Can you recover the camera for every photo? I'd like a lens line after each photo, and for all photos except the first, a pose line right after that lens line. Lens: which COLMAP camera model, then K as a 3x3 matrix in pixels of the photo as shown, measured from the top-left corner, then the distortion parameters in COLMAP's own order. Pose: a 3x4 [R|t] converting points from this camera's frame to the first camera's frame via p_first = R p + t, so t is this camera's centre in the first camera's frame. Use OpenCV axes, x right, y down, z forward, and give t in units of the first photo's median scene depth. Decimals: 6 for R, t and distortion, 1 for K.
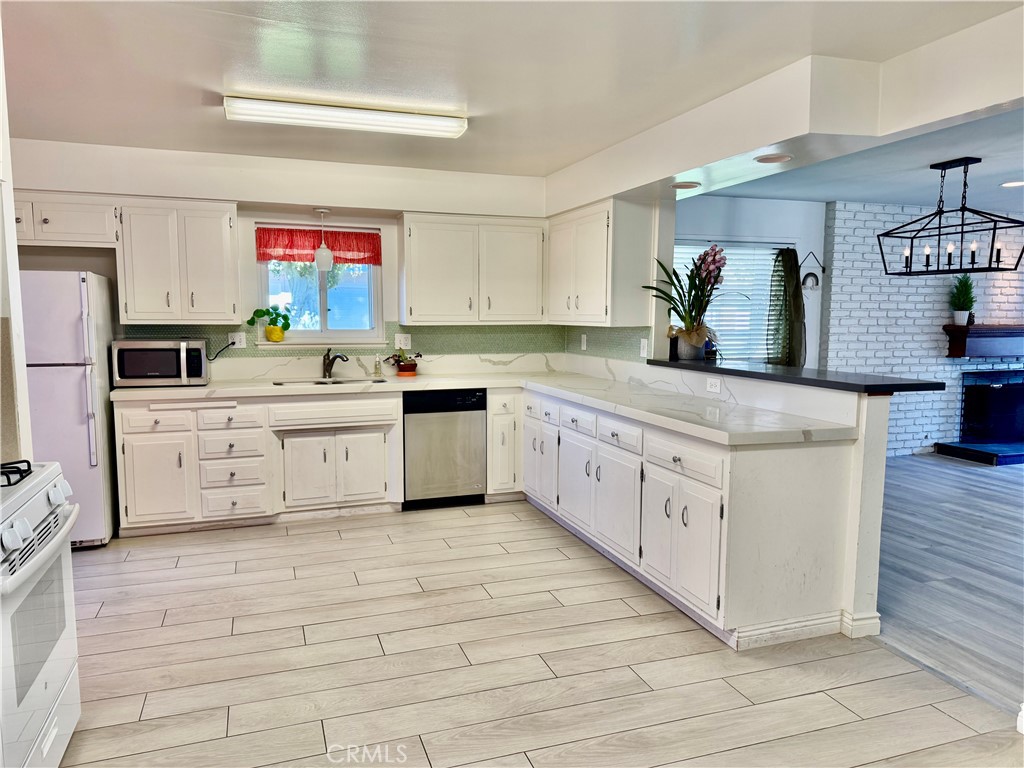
lens RADIAL K [[715.4, 0, 512.5], [0, 715.4, 391.1], [0, 0, 1]] dist [0.081035, -0.102338]
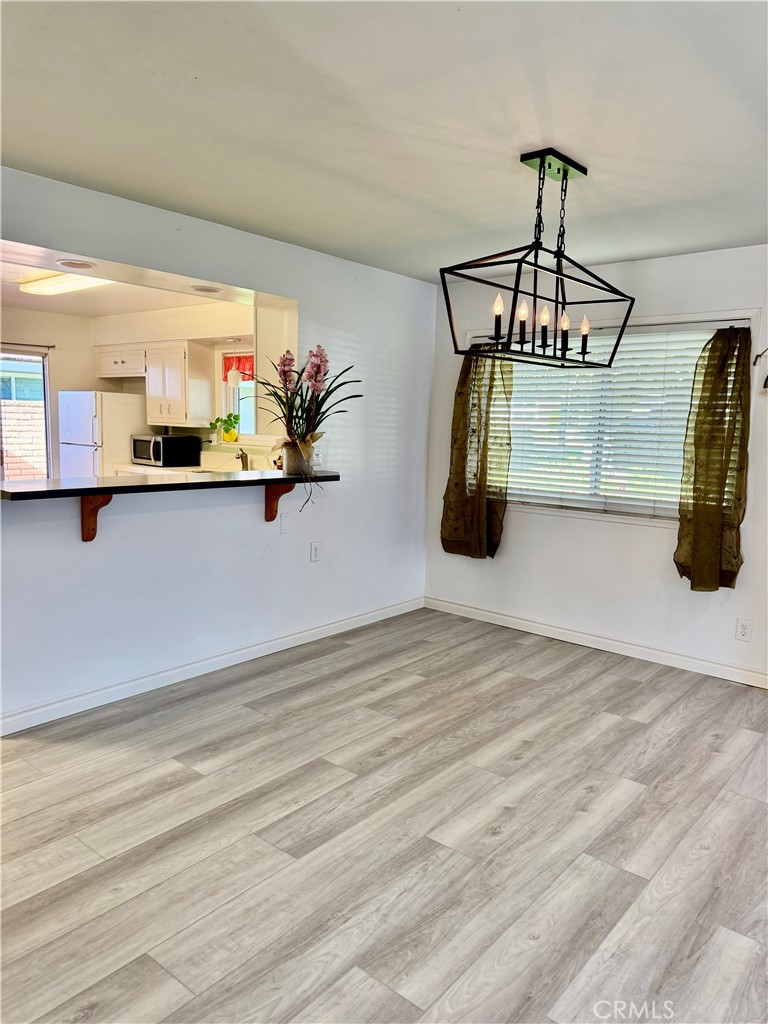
lens RADIAL K [[715.4, 0, 383.1], [0, 715.4, 519.4], [0, 0, 1]] dist [0.081035, -0.102338]
pose [[0.506653, 0.129732, -0.852333, 0.776810], [-0.117299, 0.989794, 0.080929, -0.053263], [0.854133, 0.058975, 0.516699, 0.448261]]
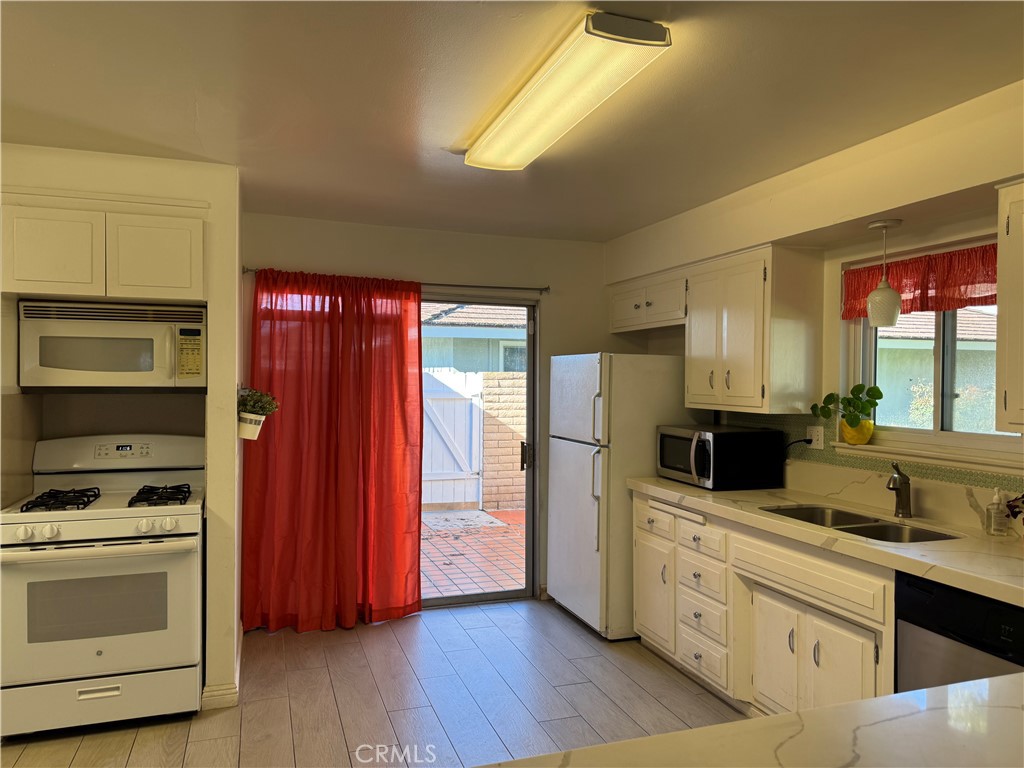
lens RADIAL K [[715.4, 0, 500.9], [0, 715.4, 384.0], [0, 0, 1]] dist [0.081035, -0.102338]
pose [[-0.018743, 0.003593, -0.999818, 0.248926], [-0.117043, 0.993110, 0.005763, -0.070403], [0.992950, 0.117130, -0.018193, 0.554565]]
